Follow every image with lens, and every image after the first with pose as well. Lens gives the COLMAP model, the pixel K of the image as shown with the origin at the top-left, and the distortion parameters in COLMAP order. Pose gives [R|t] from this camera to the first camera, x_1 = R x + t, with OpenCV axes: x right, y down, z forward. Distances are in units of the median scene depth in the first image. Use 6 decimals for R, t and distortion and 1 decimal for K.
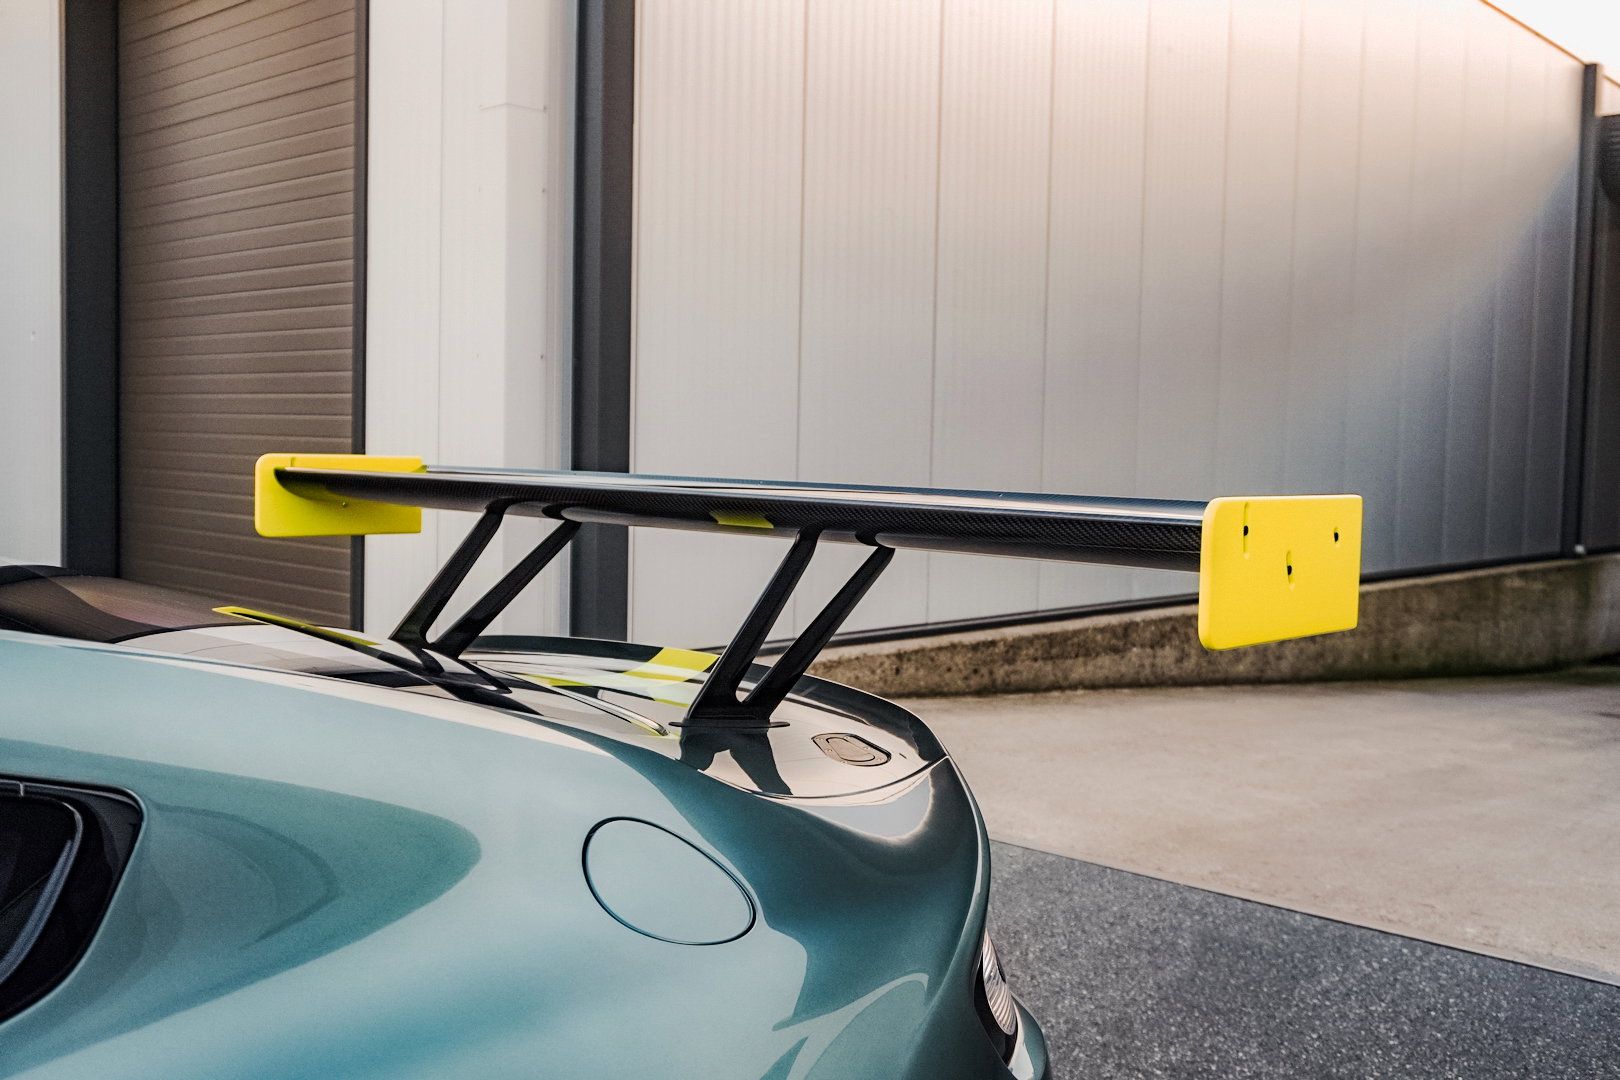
lens RADIAL K [[1577.1, 0, 810.0], [0, 1577.1, 540.0], [0, 0, 1]] dist [-0.006524, 0.000630]
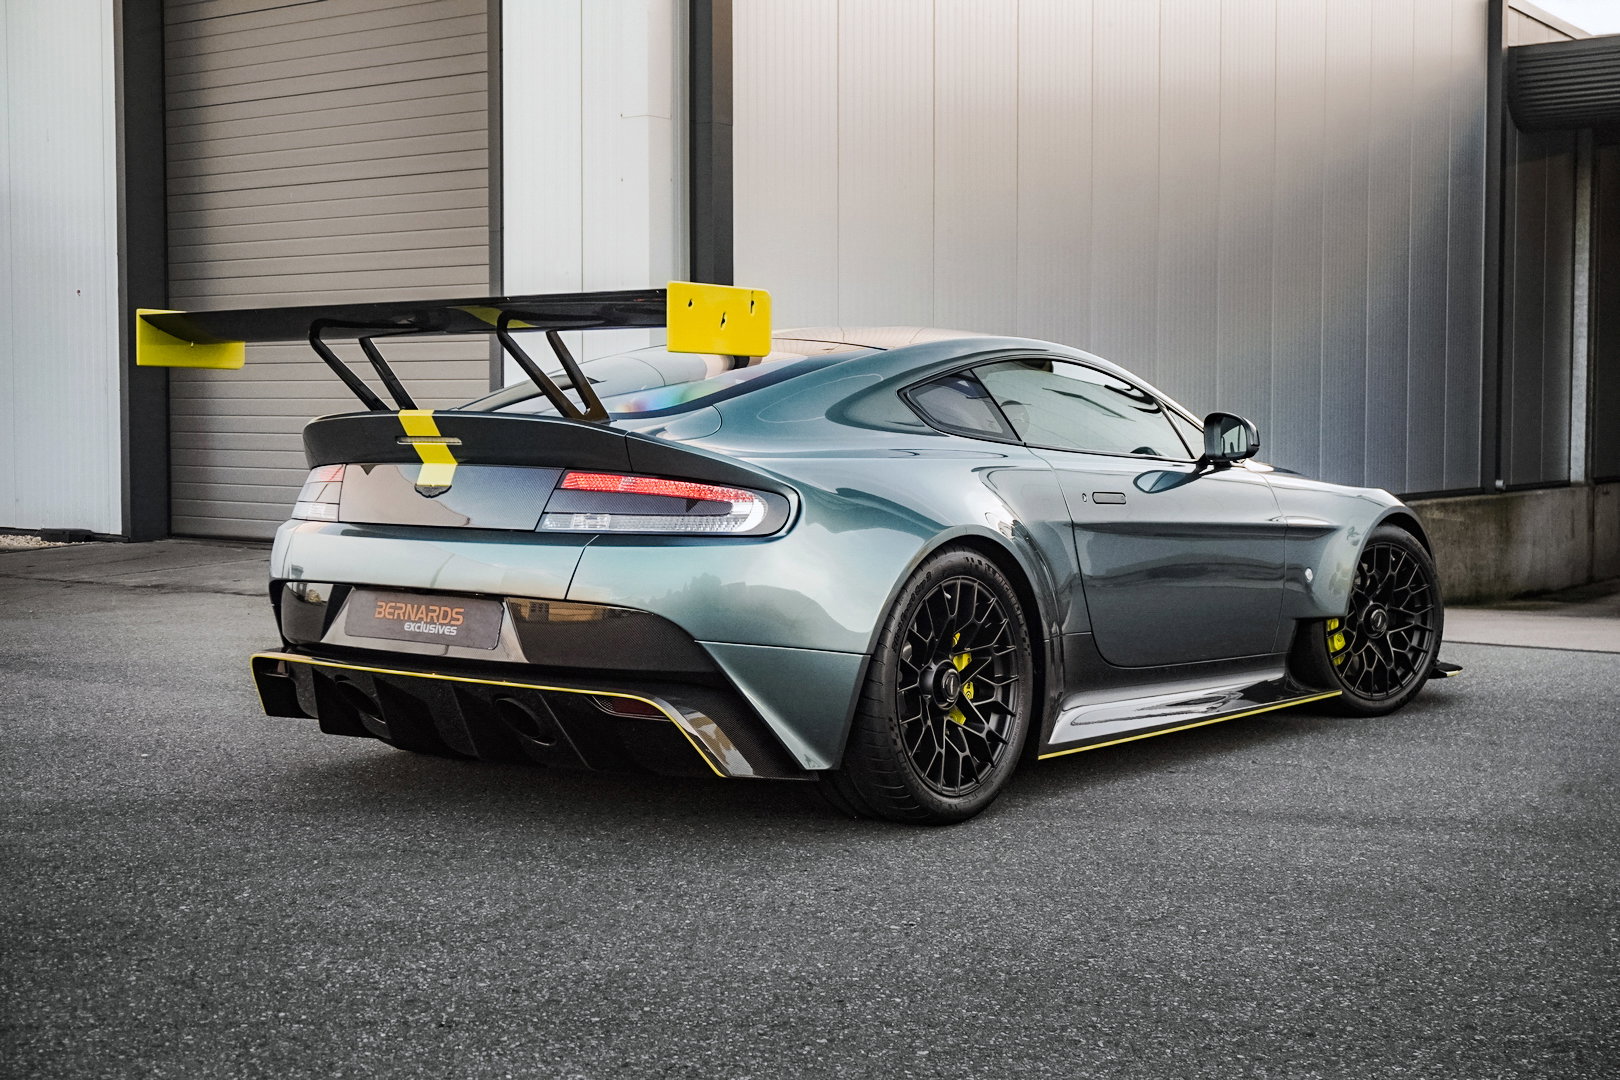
lens RADIAL K [[2132.2, 0, 810.0], [0, 2132.2, 540.0], [0, 0, 1]] dist [-0.003734, 0.008039]
pose [[0.992415, -0.028367, 0.119613, -0.137551], [0.028685, 0.999588, -0.000936, 0.039294], [-0.119537, 0.004360, 0.992820, -0.371107]]
